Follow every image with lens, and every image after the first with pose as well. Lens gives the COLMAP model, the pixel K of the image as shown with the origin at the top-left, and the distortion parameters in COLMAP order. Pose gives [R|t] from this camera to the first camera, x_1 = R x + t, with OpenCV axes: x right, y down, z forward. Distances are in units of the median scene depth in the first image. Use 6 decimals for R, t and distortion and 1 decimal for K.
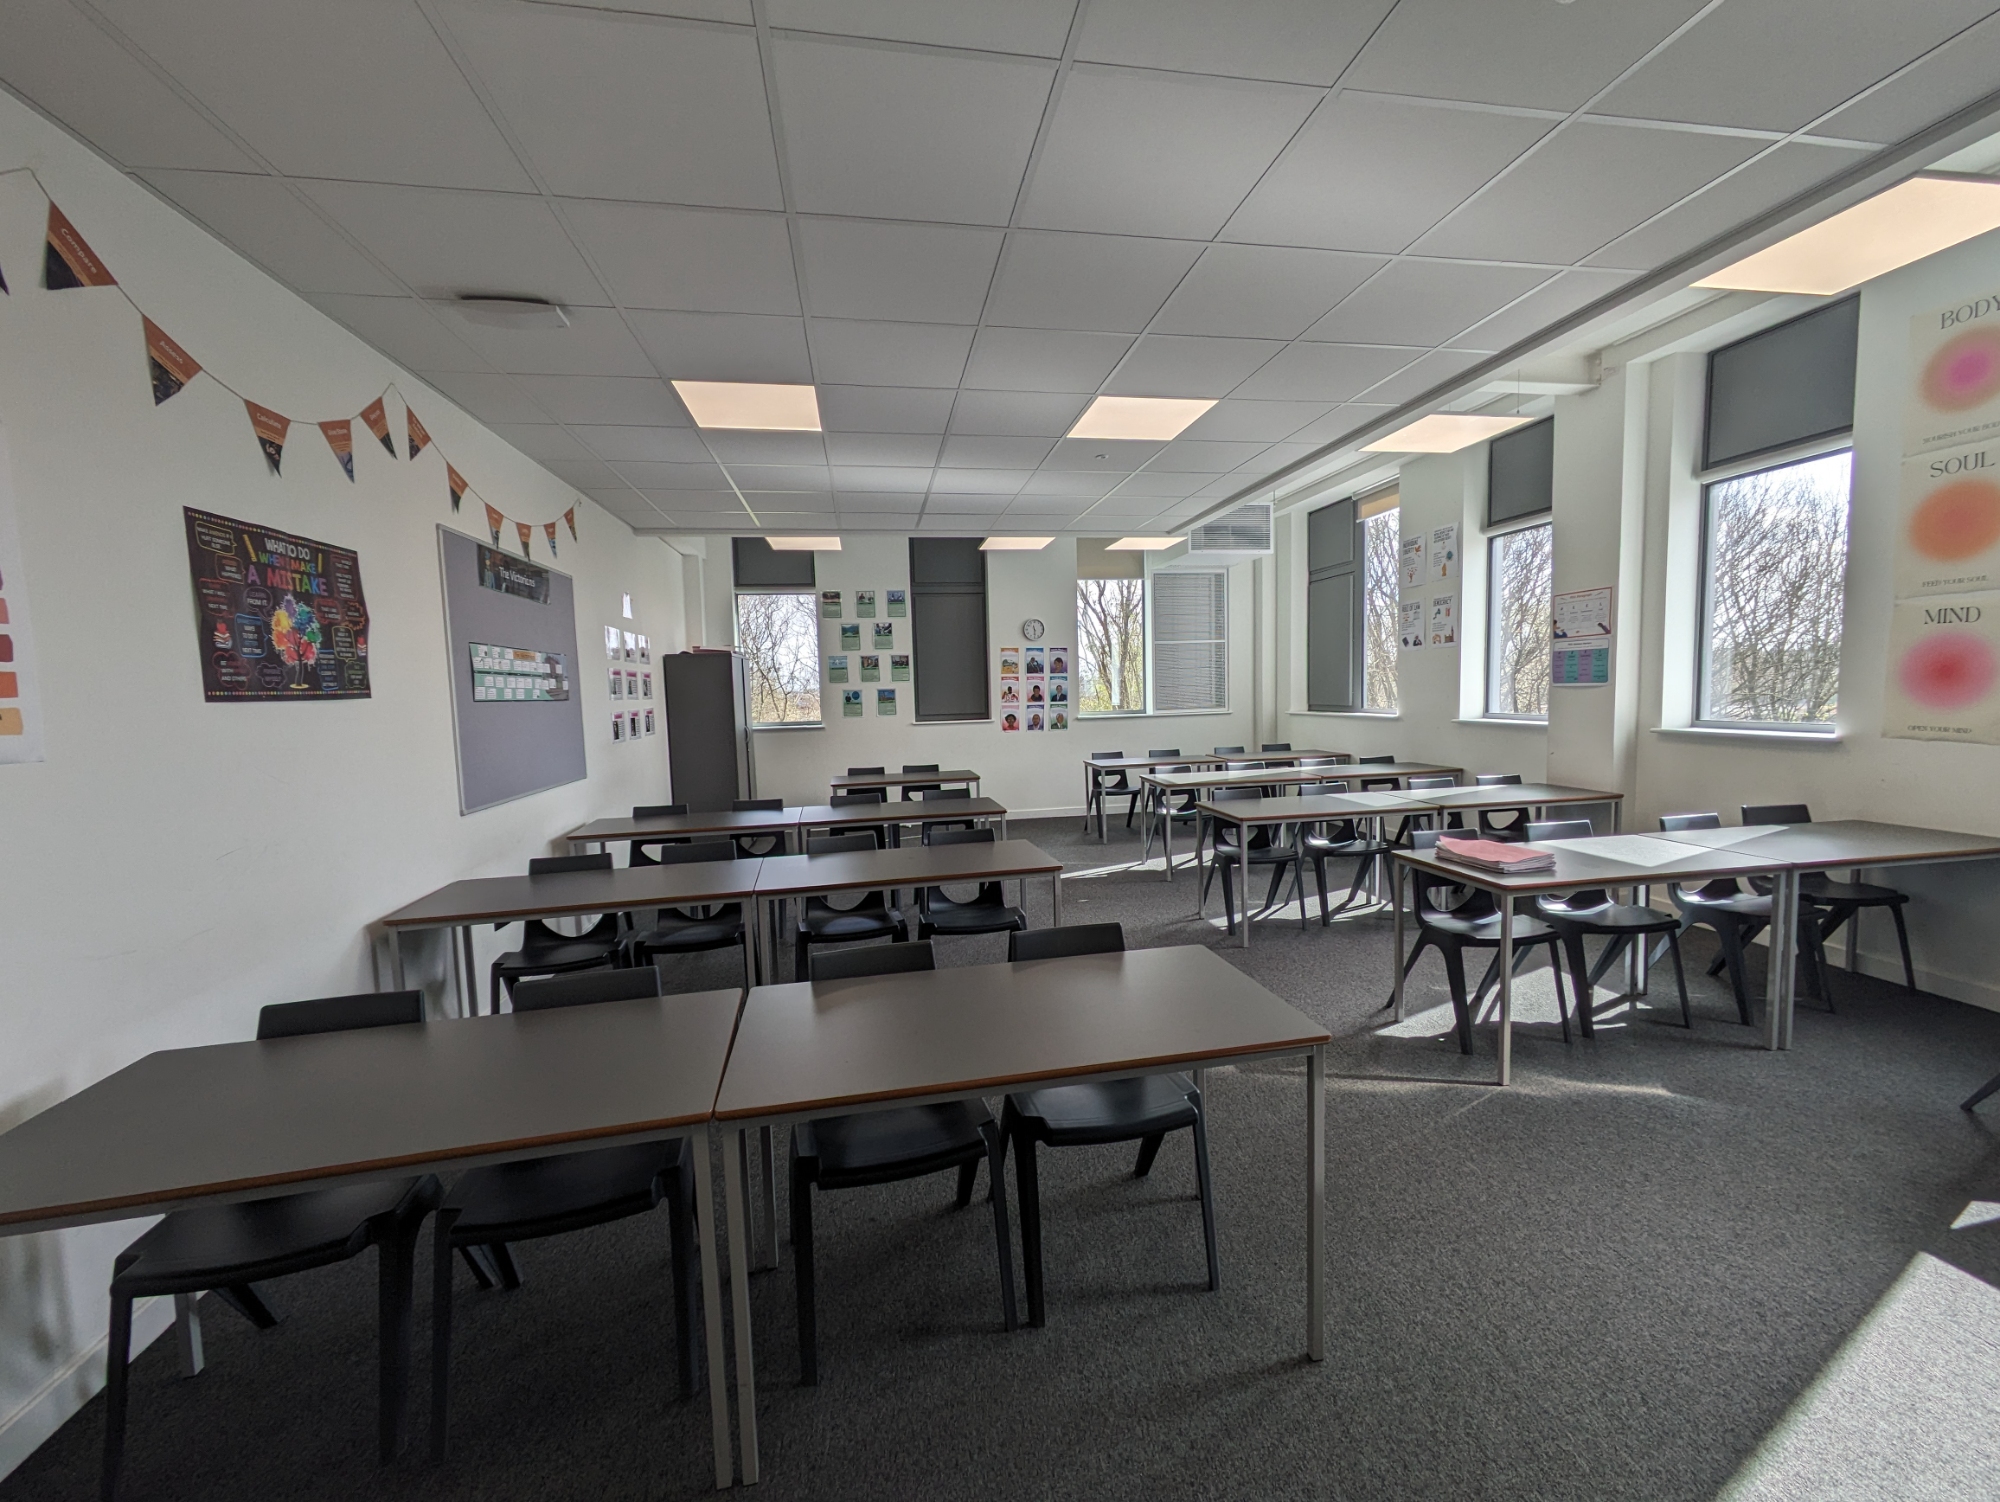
lens RADIAL K [[789.8, 0, 1000.3], [0, 789.8, 754.4], [0, 0, 1]] dist [0.001341, 0.000253]
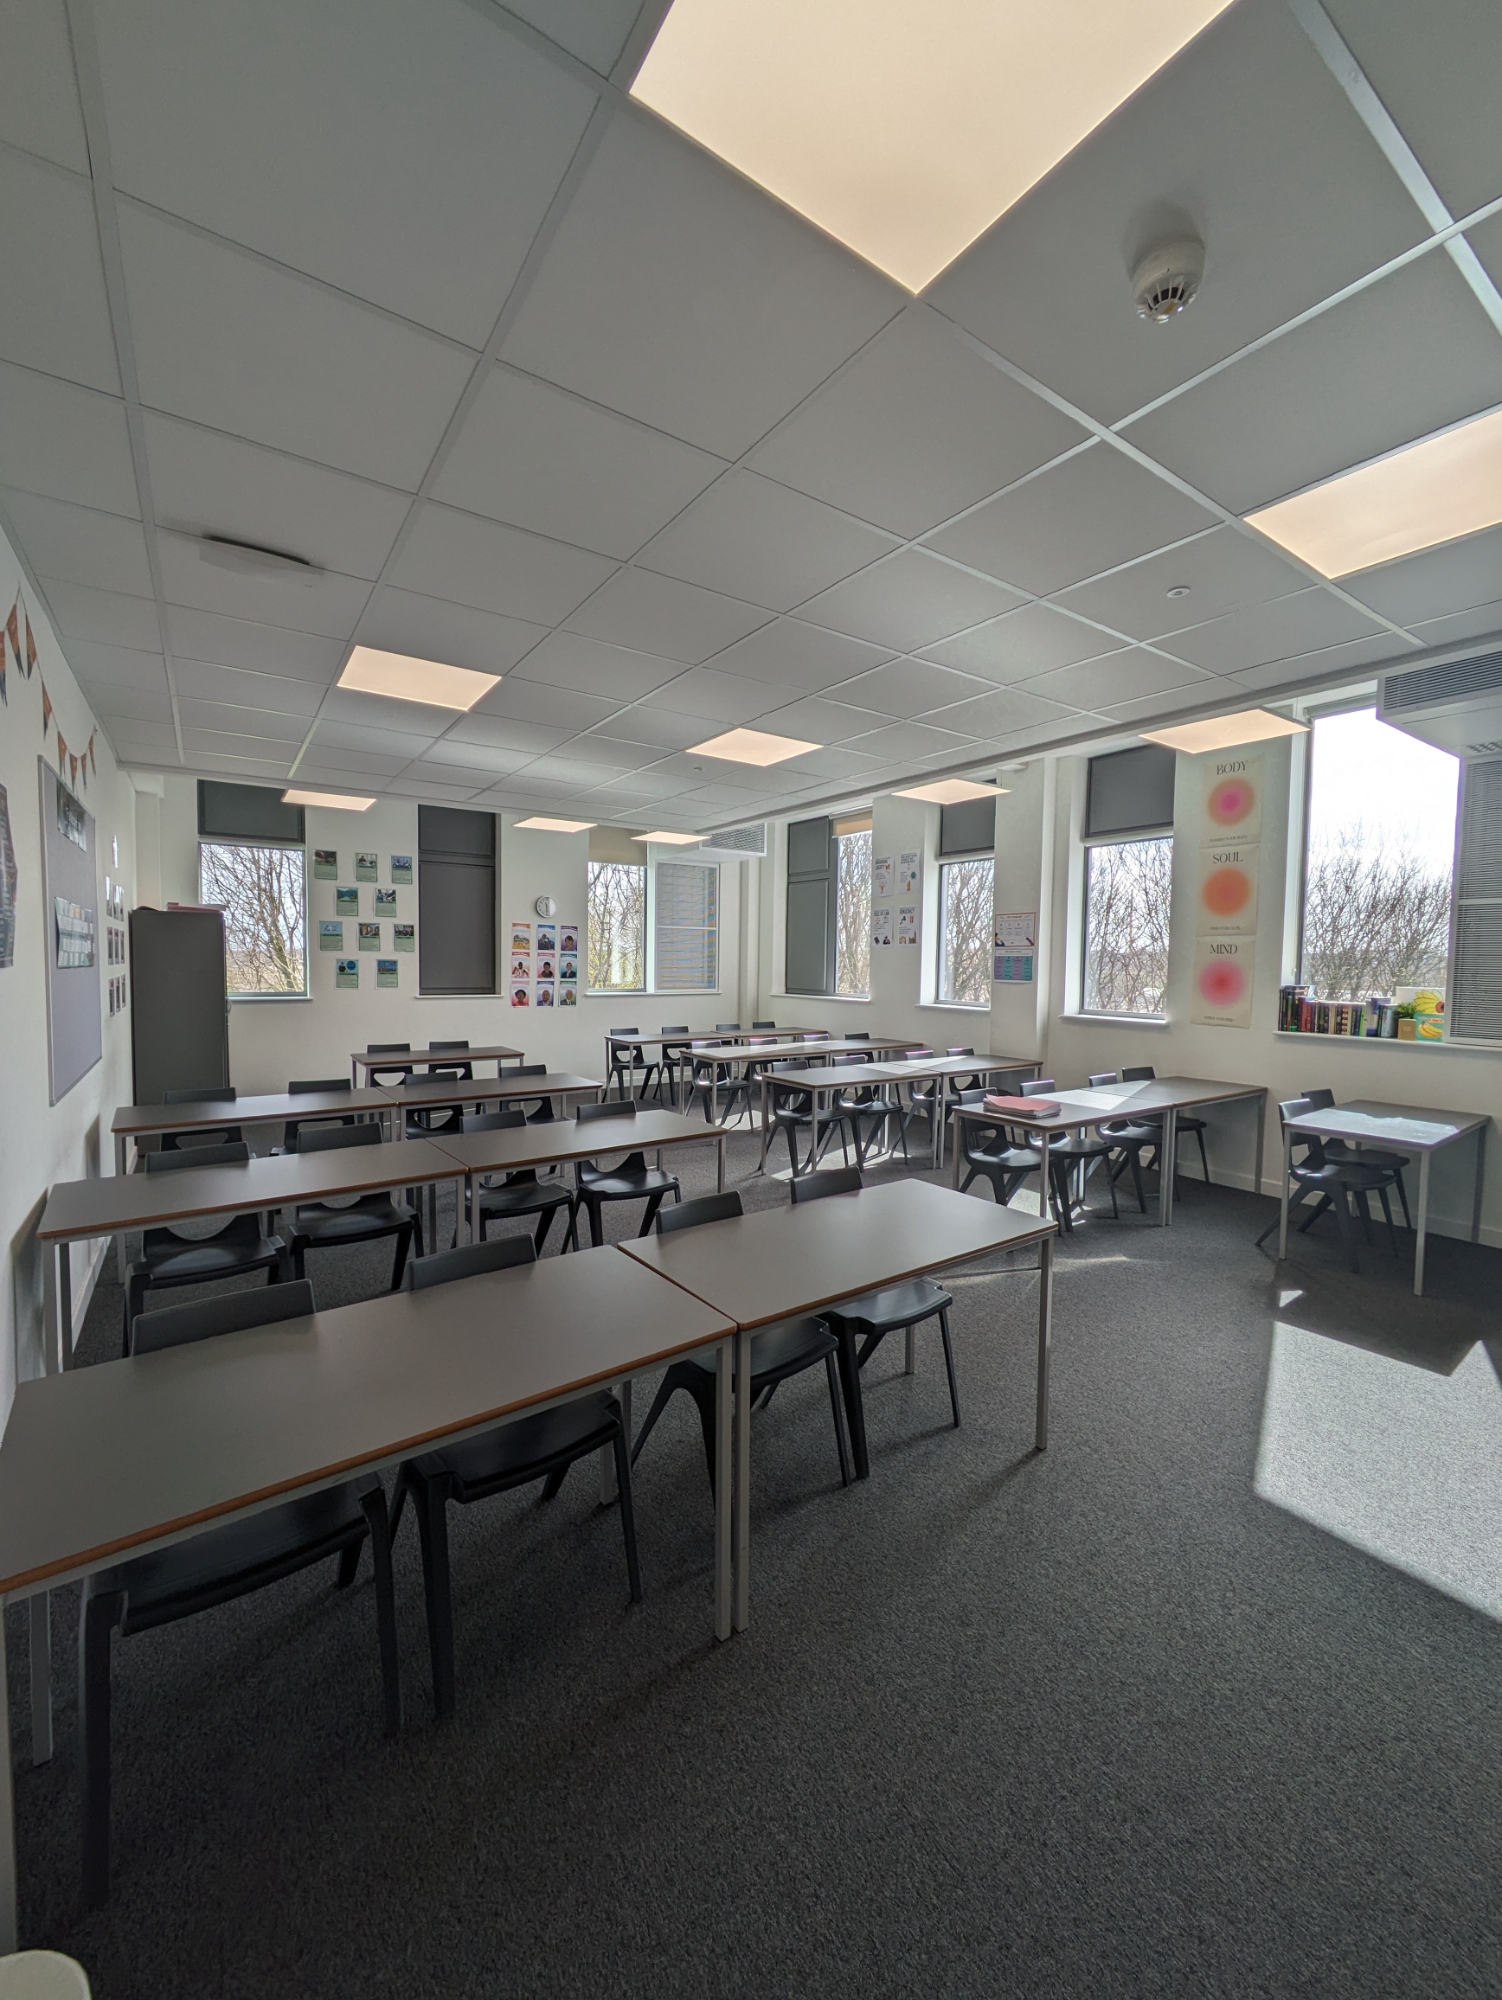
lens RADIAL K [[789.8, 0, 752.6], [0, 789.8, 1004.1], [0, 0, 1]] dist [0.001341, 0.000253]
pose [[0.906765, 0.017404, 0.421276, -0.179318], [-0.004207, 0.999471, -0.032237, -0.002671], [-0.421615, 0.027459, 0.906359, -0.031756]]
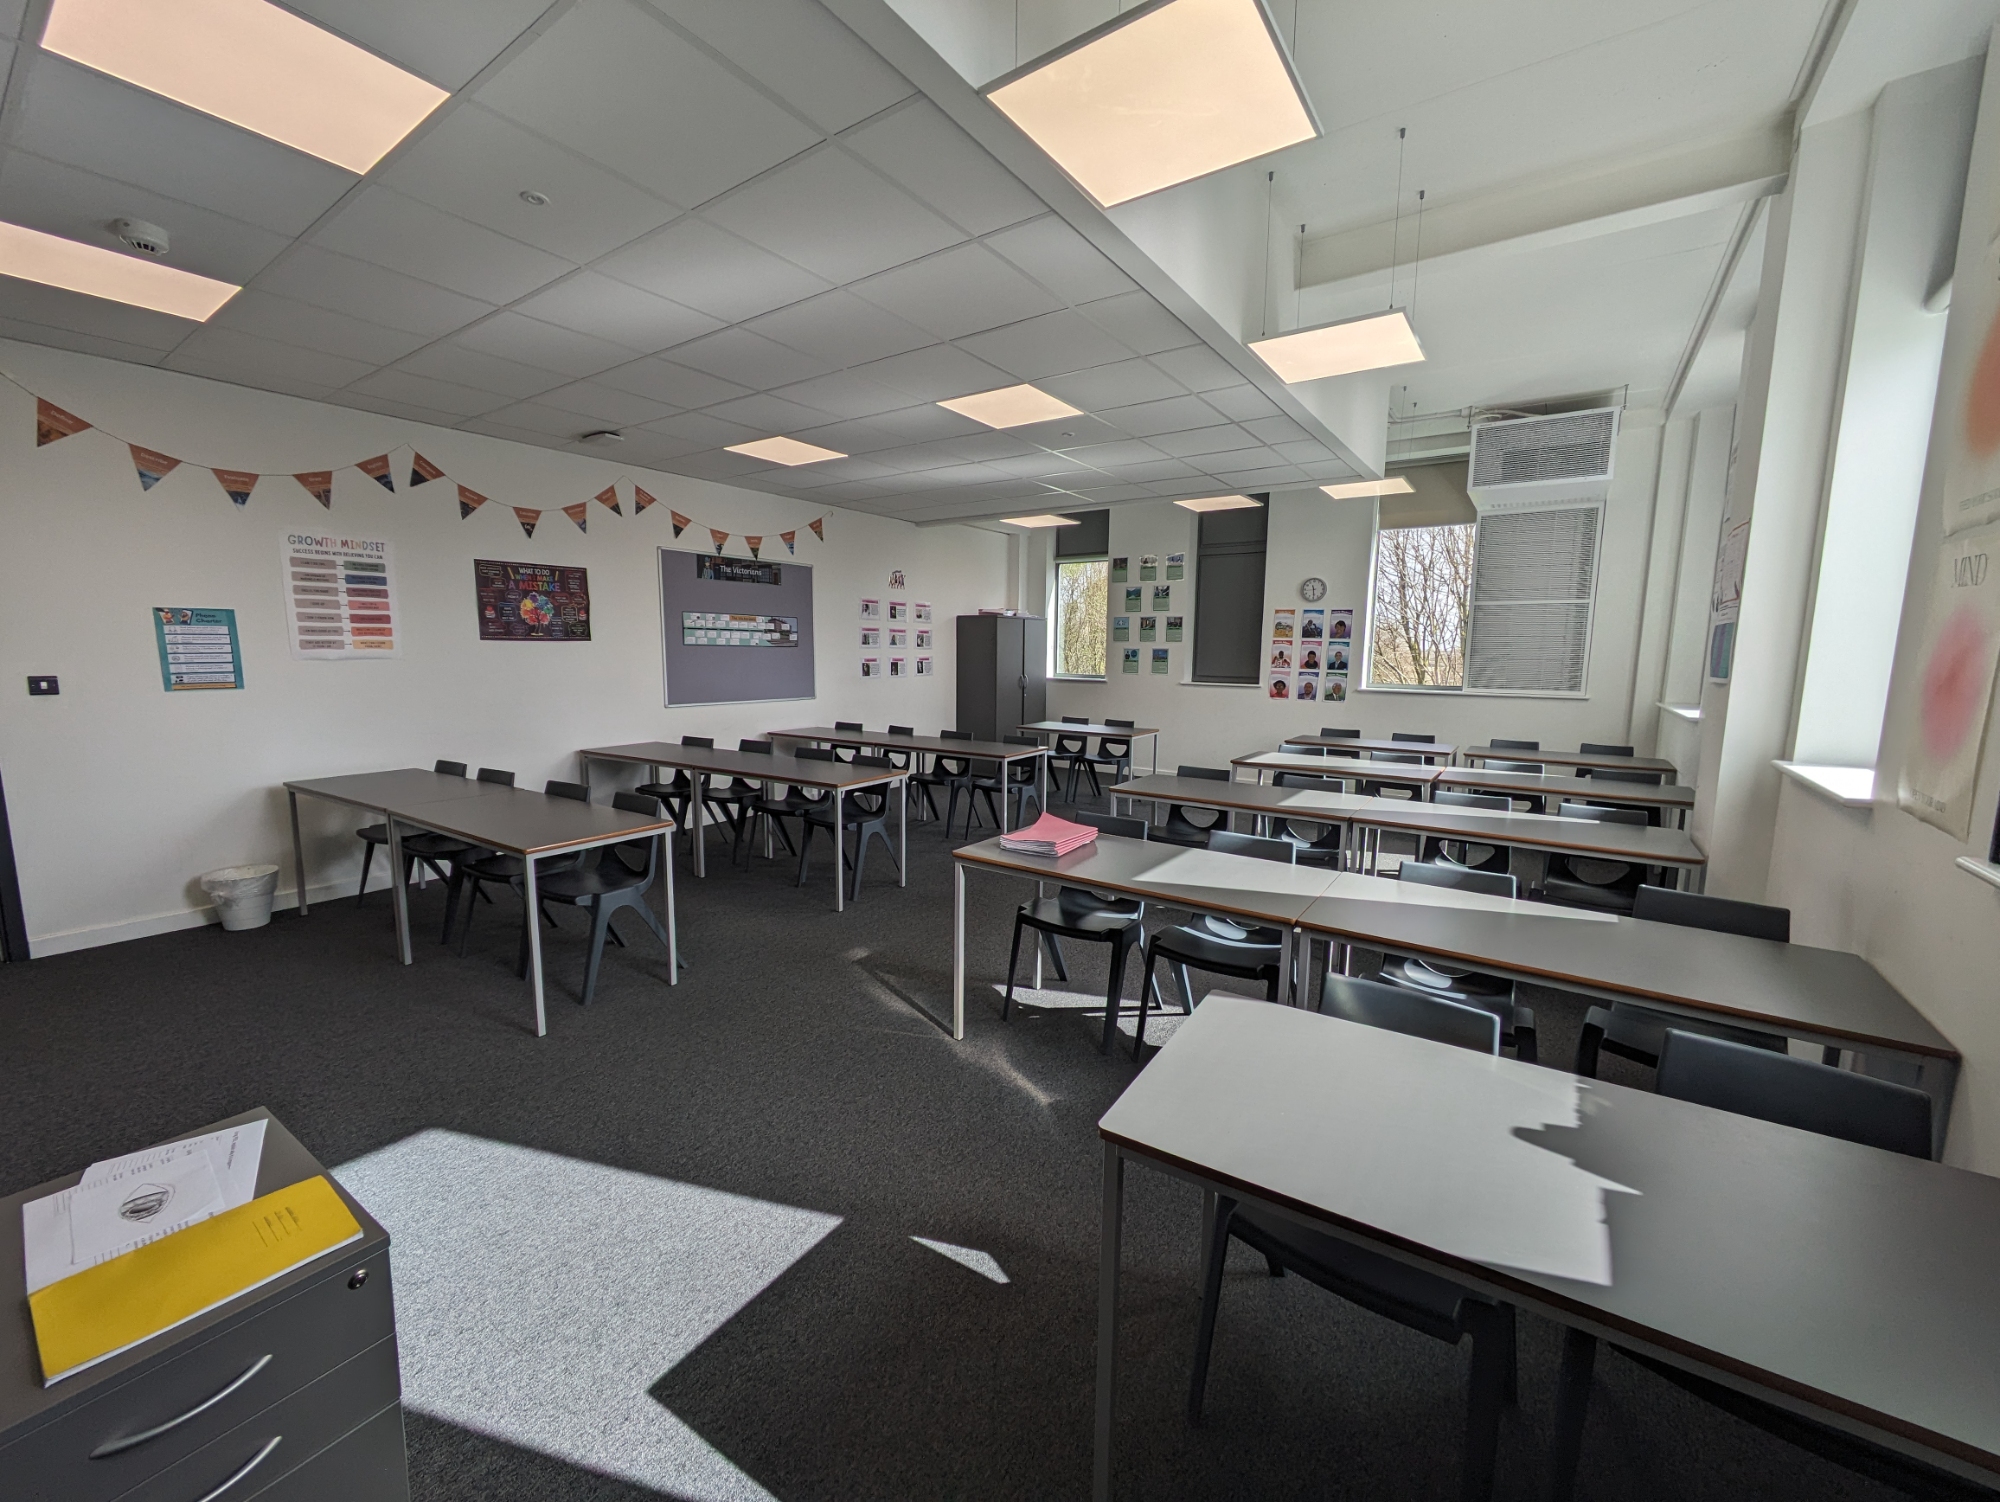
lens RADIAL K [[789.8, 0, 1002.5], [0, 789.8, 756.1], [0, 0, 1]] dist [0.001341, 0.000253]
pose [[0.709714, 0.131289, -0.692149, 0.563833], [-0.090419, 0.991331, 0.095326, -0.027177], [0.698664, -0.005070, 0.715432, 0.116844]]
